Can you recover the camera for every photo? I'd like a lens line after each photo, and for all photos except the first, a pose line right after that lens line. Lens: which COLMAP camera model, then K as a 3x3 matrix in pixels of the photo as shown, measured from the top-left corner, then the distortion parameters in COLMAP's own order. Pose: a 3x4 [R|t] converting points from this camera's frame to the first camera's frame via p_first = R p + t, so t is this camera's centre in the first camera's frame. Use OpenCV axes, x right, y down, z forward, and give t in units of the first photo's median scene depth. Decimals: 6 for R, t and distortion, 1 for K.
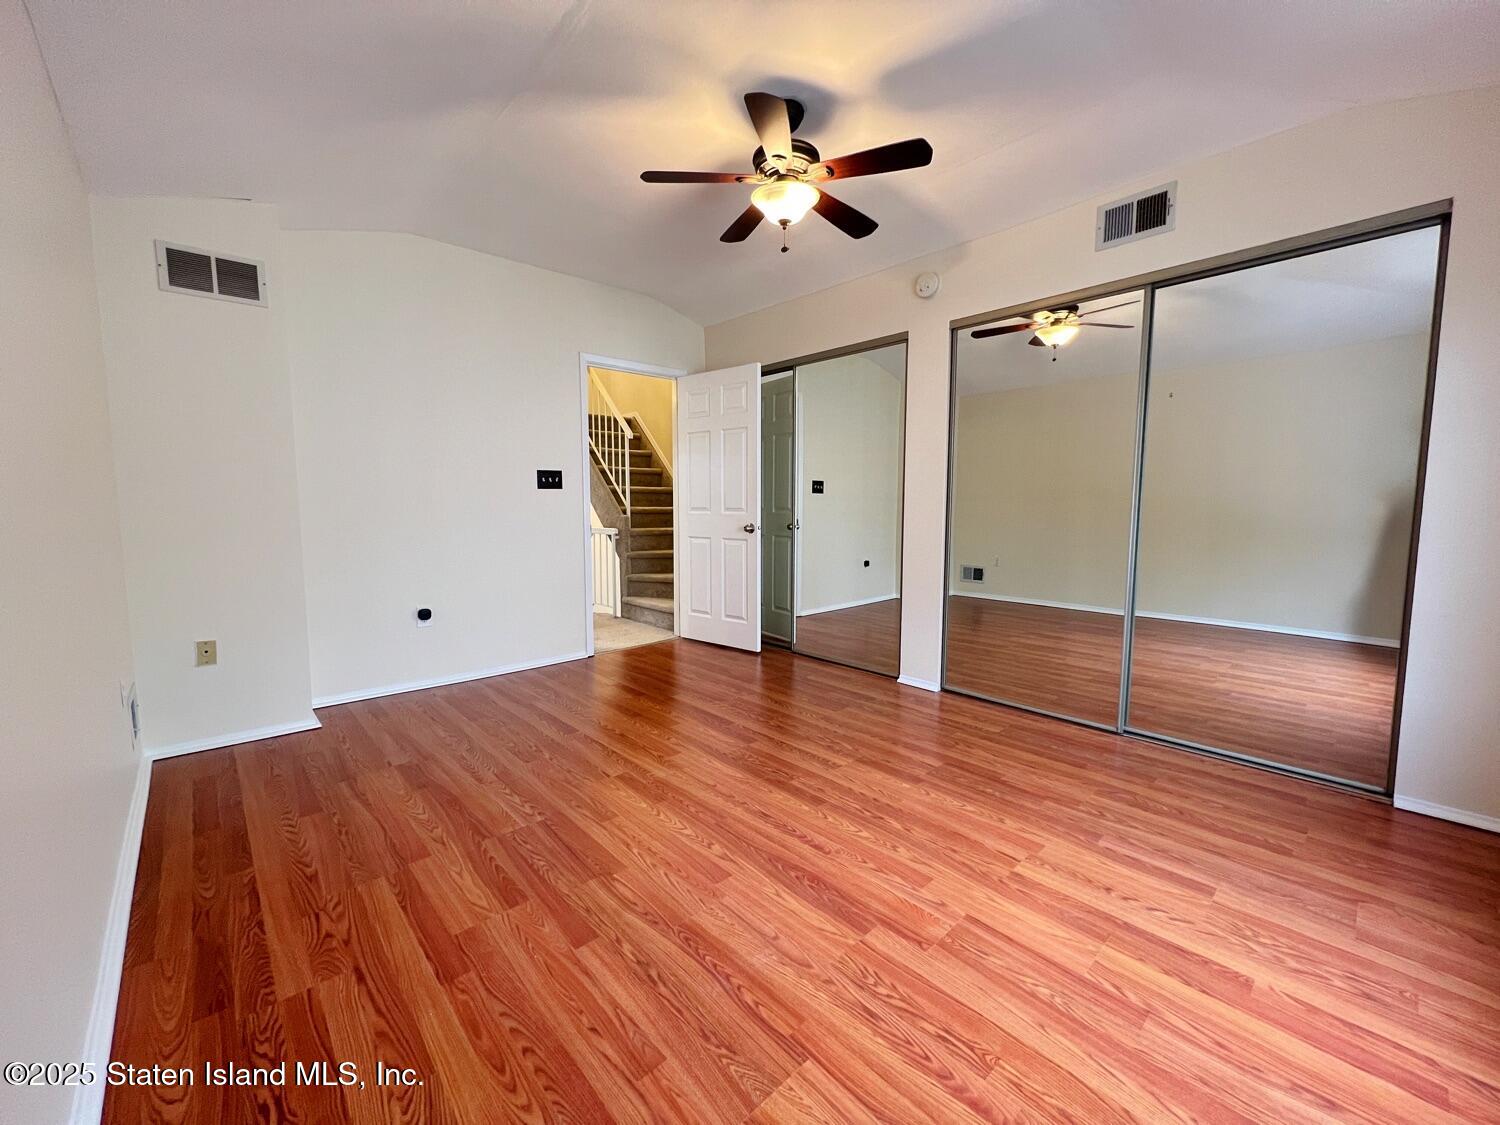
lens RADIAL K [[600.6, 0, 744.5], [0, 600.6, 557.2], [0, 0, 1]] dist [-0.012552, 0.000031]
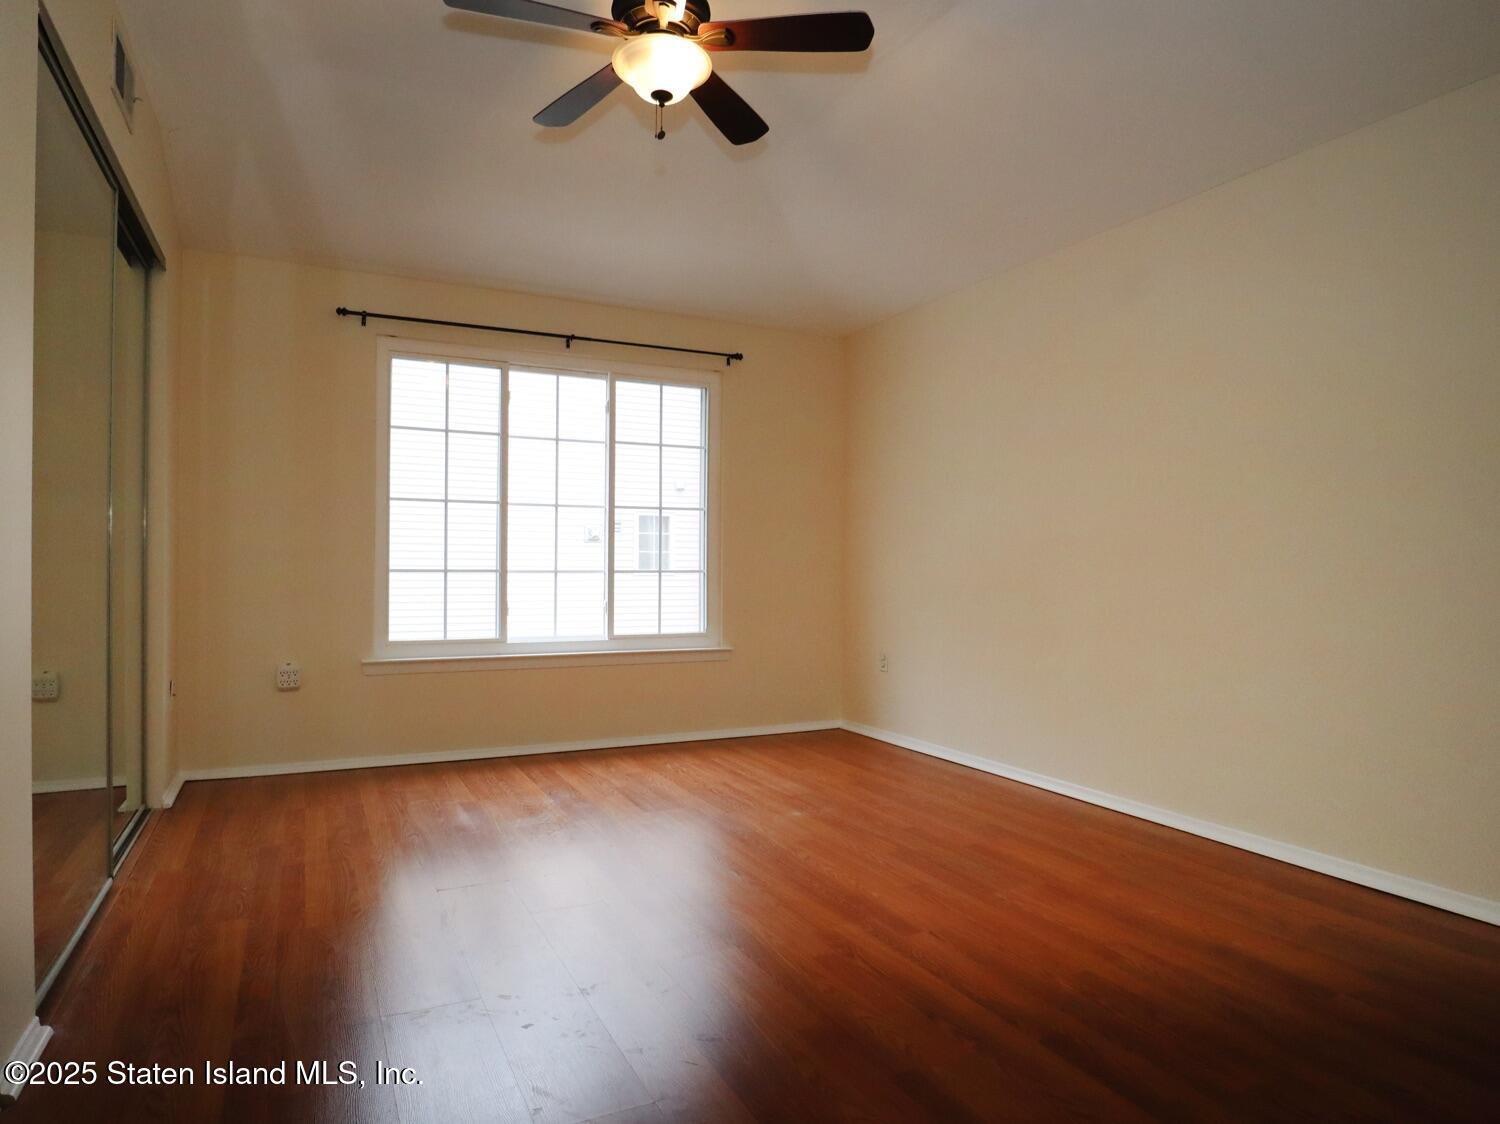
lens RADIAL K [[891.2, 0, 754.2], [0, 891.2, 571.8], [0, 0, 1]] dist [-0.021377, 0.002018]
pose [[-0.963956, -0.007142, 0.265966, -0.322012], [0.019977, 0.994875, 0.099120, -0.131531], [-0.265310, 0.100861, -0.958873, 2.111767]]
